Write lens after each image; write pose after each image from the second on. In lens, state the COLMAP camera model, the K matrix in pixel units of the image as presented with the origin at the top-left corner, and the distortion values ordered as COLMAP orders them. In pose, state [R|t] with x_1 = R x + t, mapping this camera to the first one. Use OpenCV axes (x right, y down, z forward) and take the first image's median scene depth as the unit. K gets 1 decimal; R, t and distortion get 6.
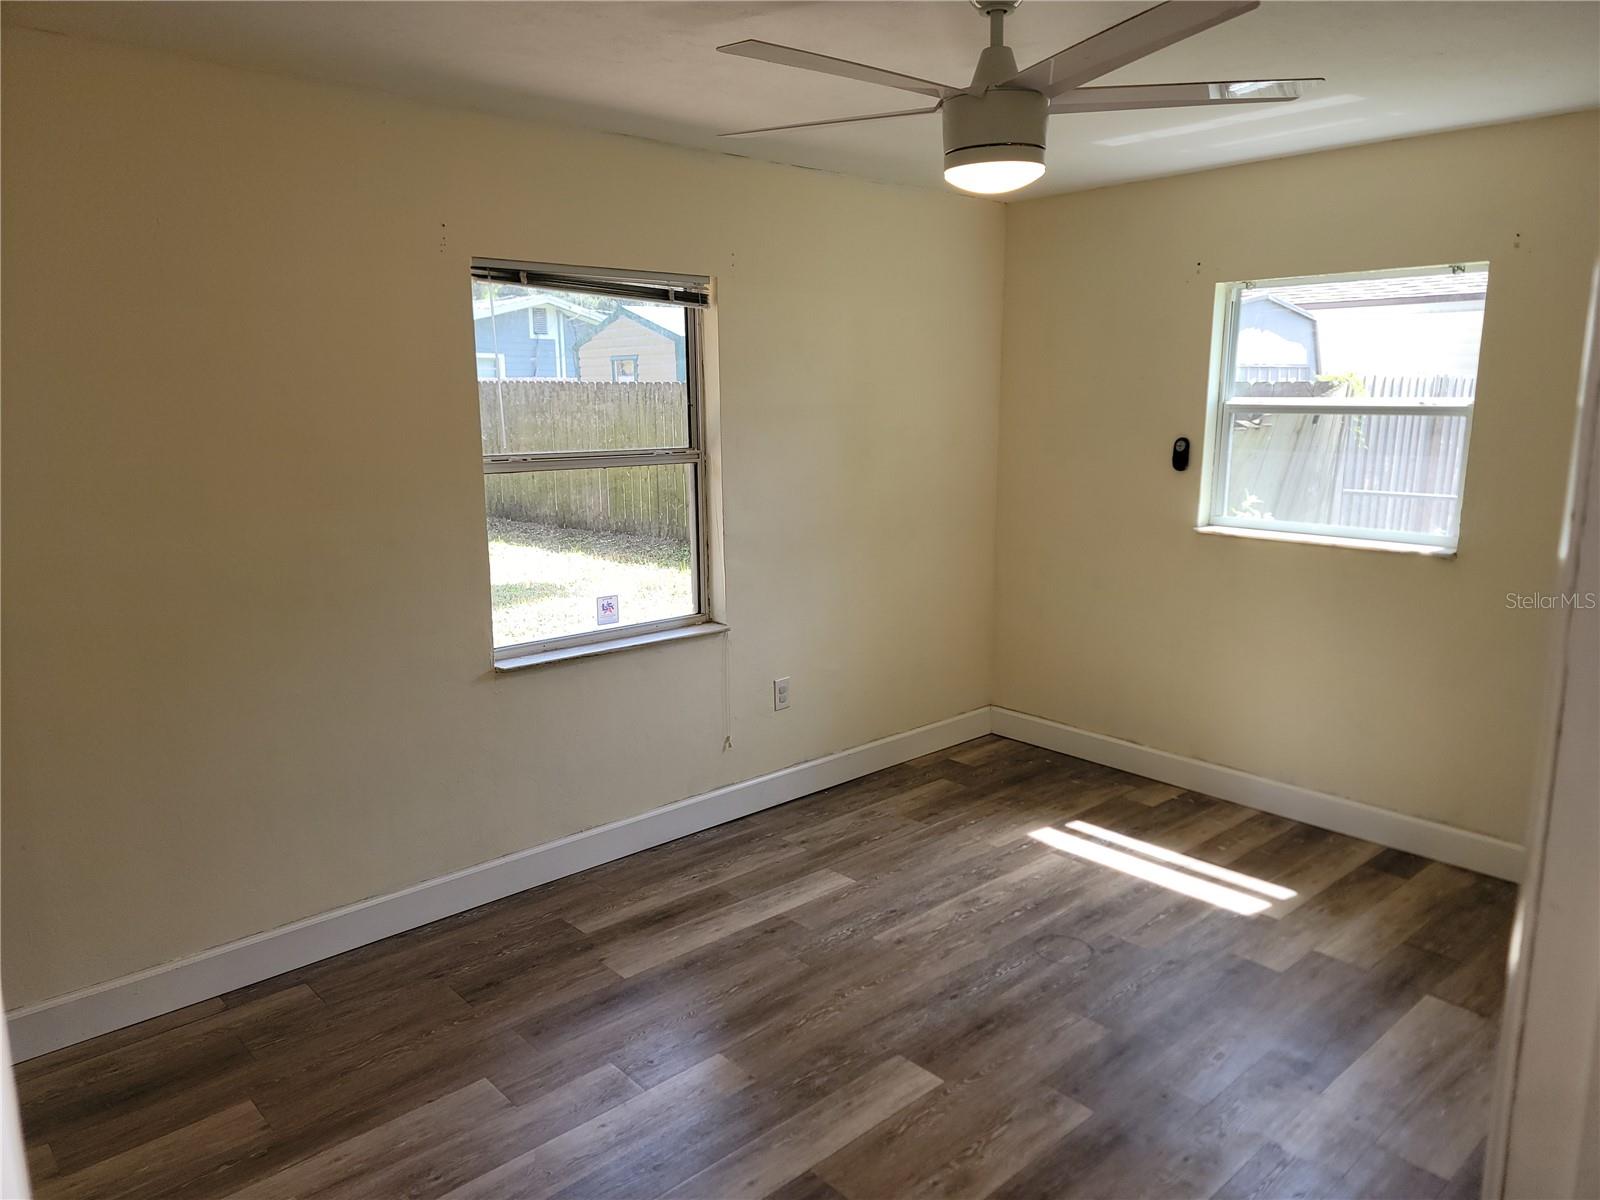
lens RADIAL K [[1123.2, 0, 799.2], [0, 1123.2, 609.4], [0, 0, 1]] dist [0.089054, -0.071033]
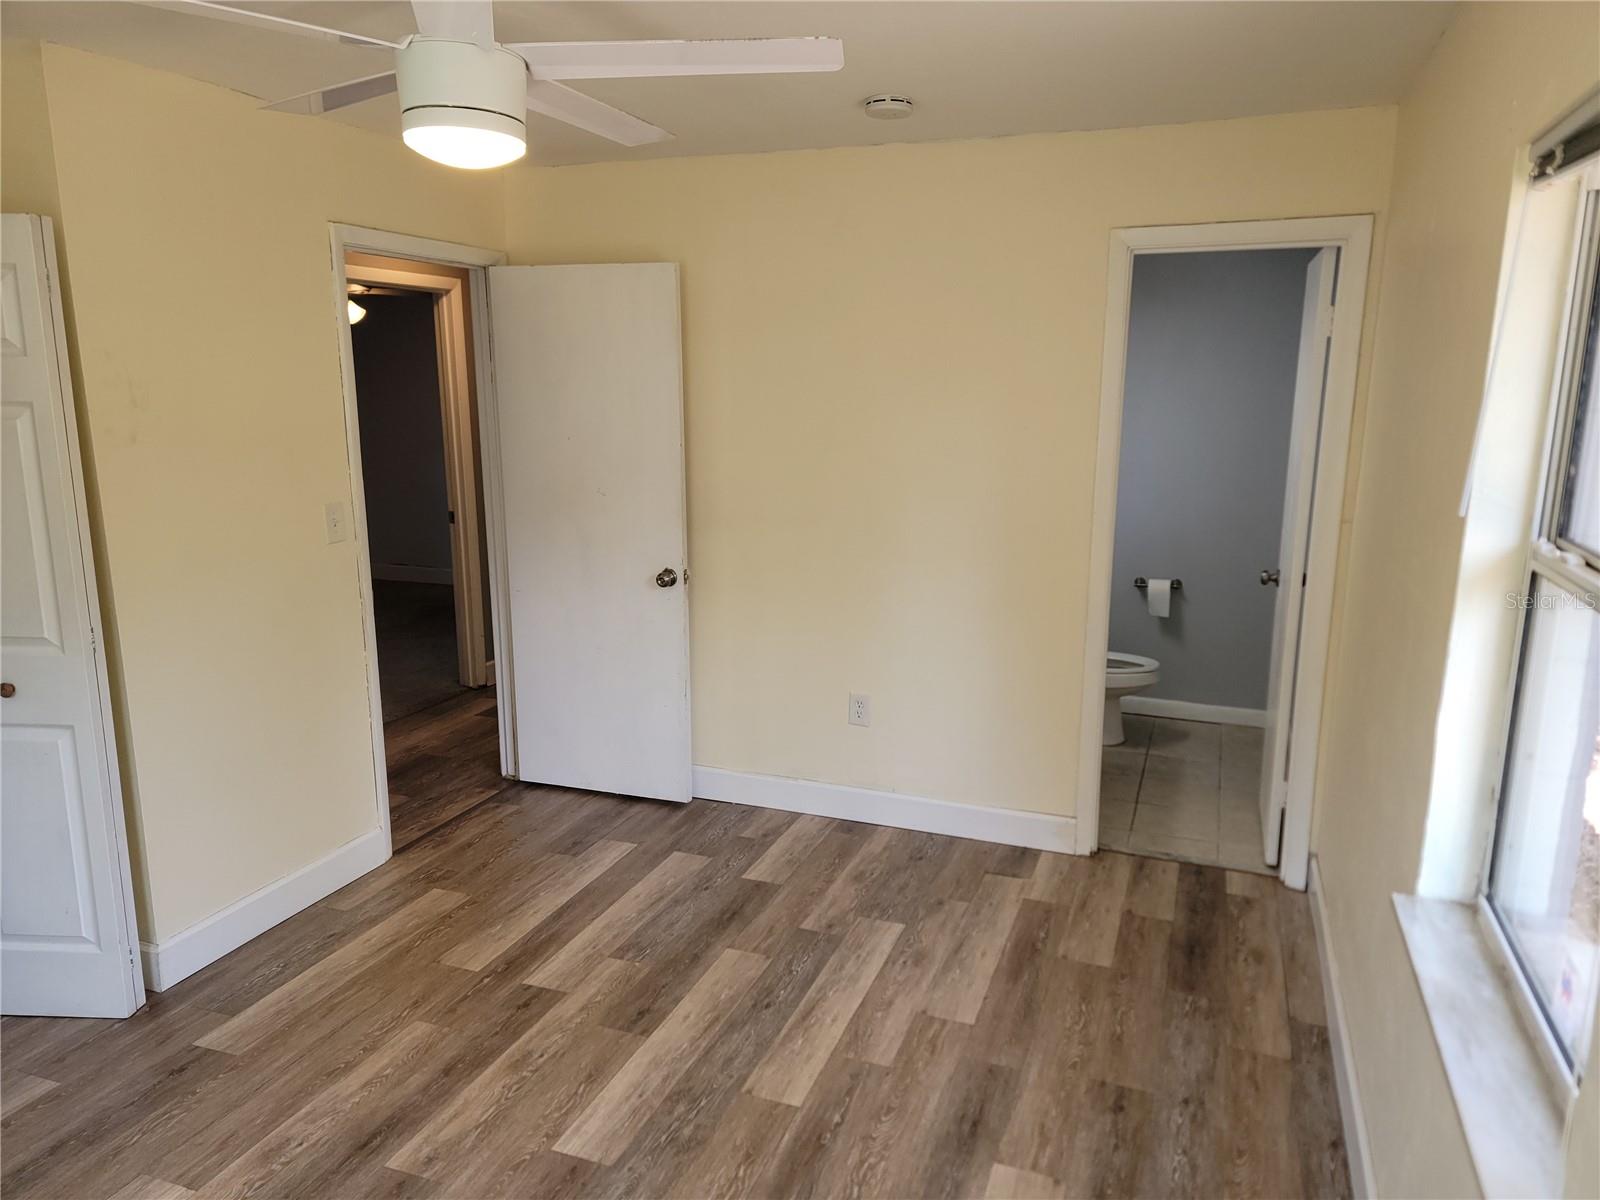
lens RADIAL K [[1123.2, 0, 808.4], [0, 1123.2, 607.5], [0, 0, 1]] dist [0.089054, -0.071033]
pose [[-0.890944, 0.091092, -0.444884, 0.316875], [-0.087370, 0.926987, 0.364776, -0.345930], [0.445630, 0.363864, -0.817934, 1.709078]]
